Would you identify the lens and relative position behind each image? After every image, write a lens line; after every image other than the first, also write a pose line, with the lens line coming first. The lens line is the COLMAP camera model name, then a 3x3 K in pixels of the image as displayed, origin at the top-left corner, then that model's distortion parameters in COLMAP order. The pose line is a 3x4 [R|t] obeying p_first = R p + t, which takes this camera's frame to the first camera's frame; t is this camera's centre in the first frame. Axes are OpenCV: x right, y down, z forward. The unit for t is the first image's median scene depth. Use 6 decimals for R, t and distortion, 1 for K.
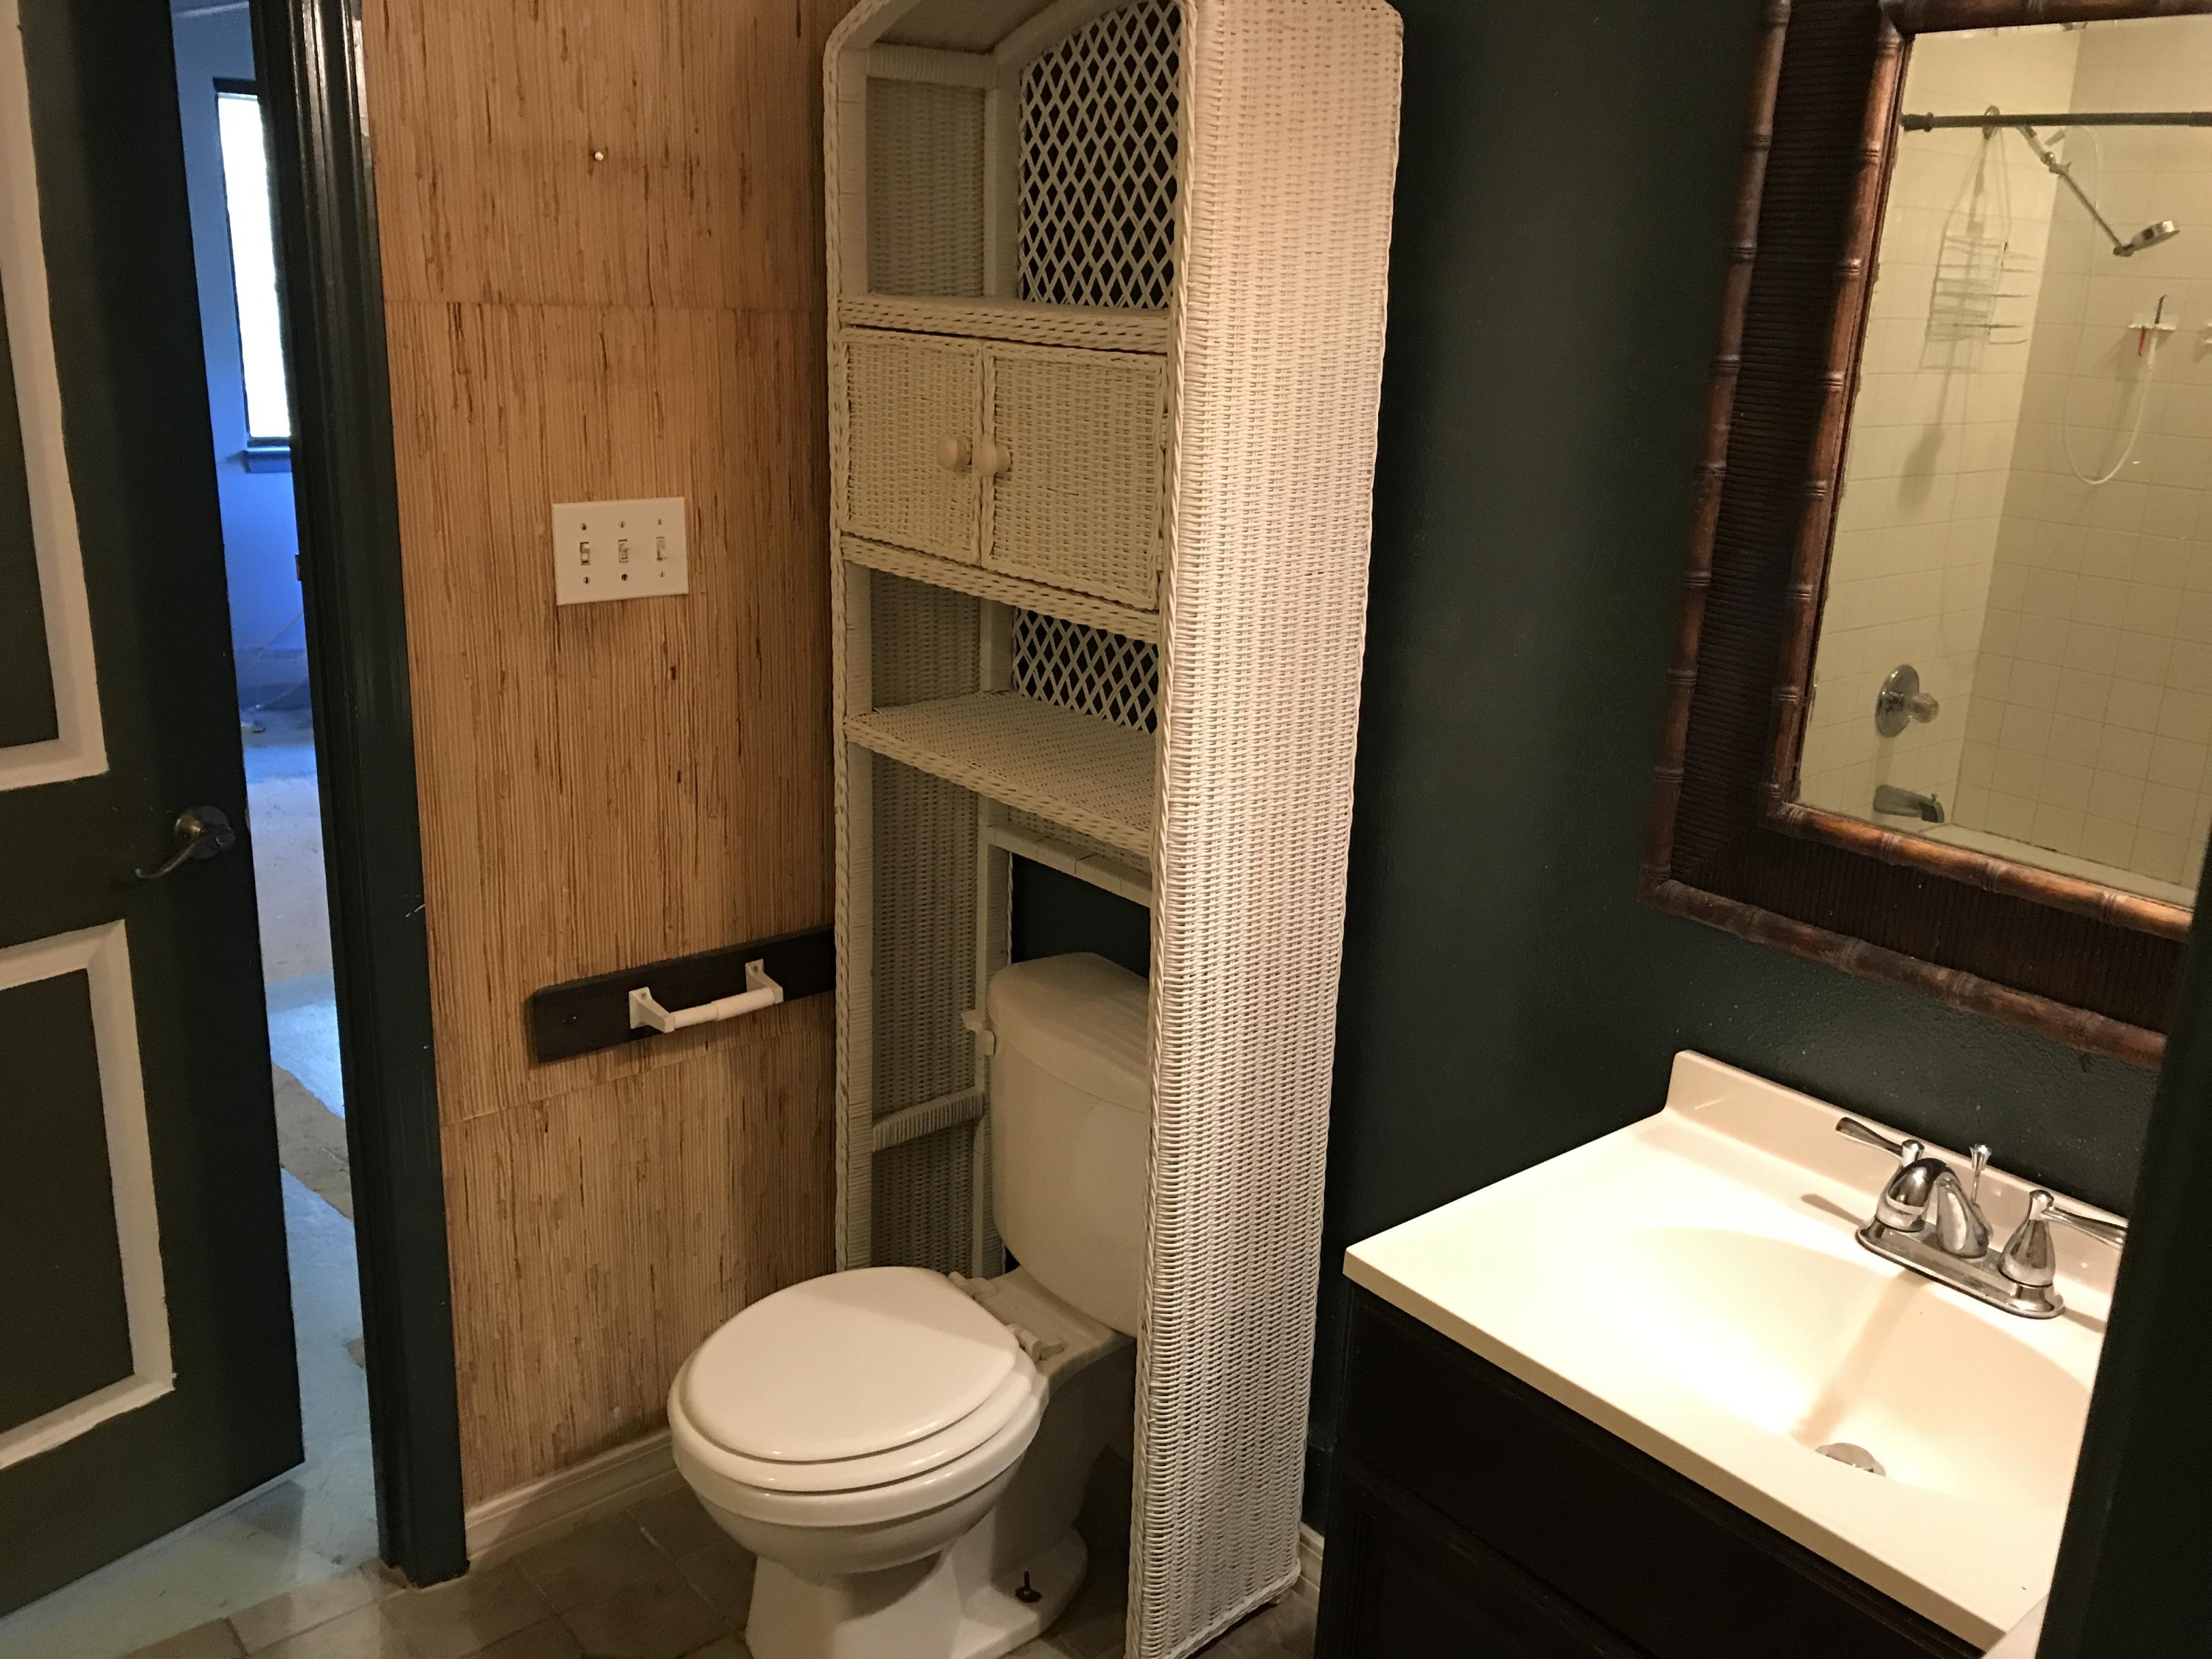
lens RADIAL K [[1889.1, 0, 1106.0], [0, 1889.1, 829.5], [0, 0, 1]] dist [0.042241, -0.003446]
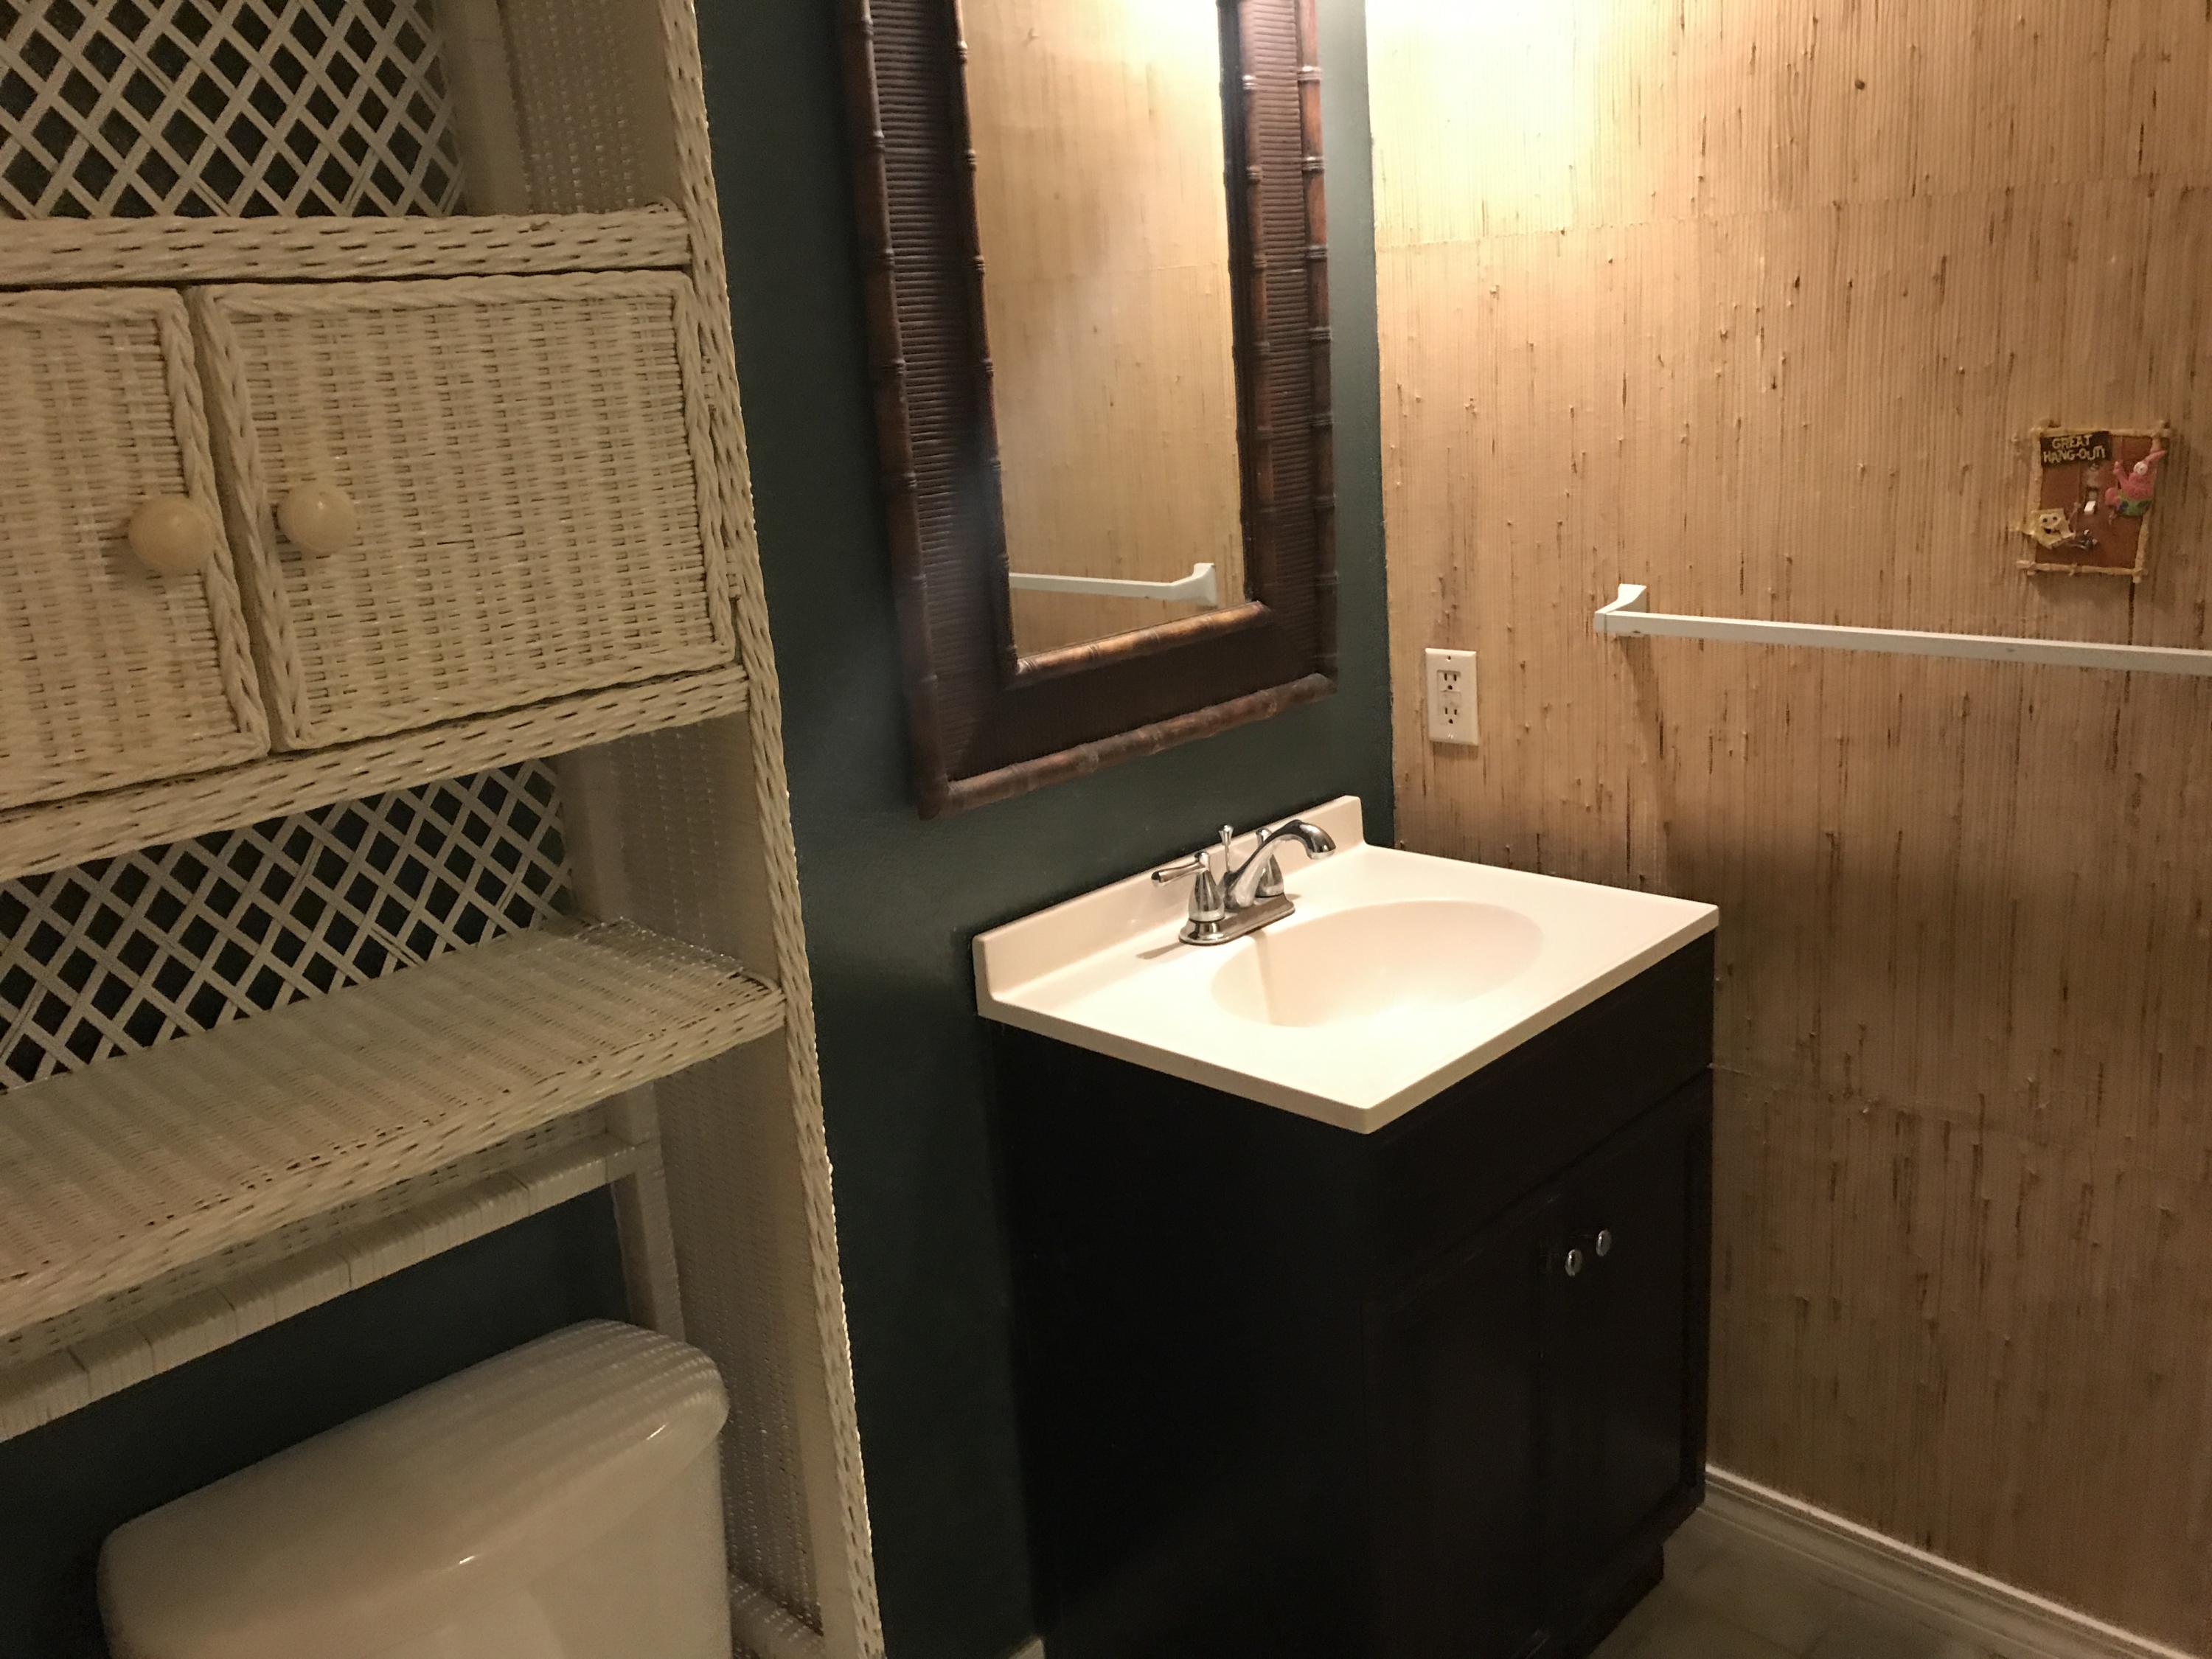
lens RADIAL K [[1889.1, 0, 1106.0], [0, 1889.1, 829.5], [0, 0, 1]] dist [0.042241, -0.003446]
pose [[-0.103651, -0.285866, 0.952648, -0.735978], [0.349279, 0.886344, 0.303972, -0.245660], [-0.931268, 0.364247, 0.007977, 1.006996]]
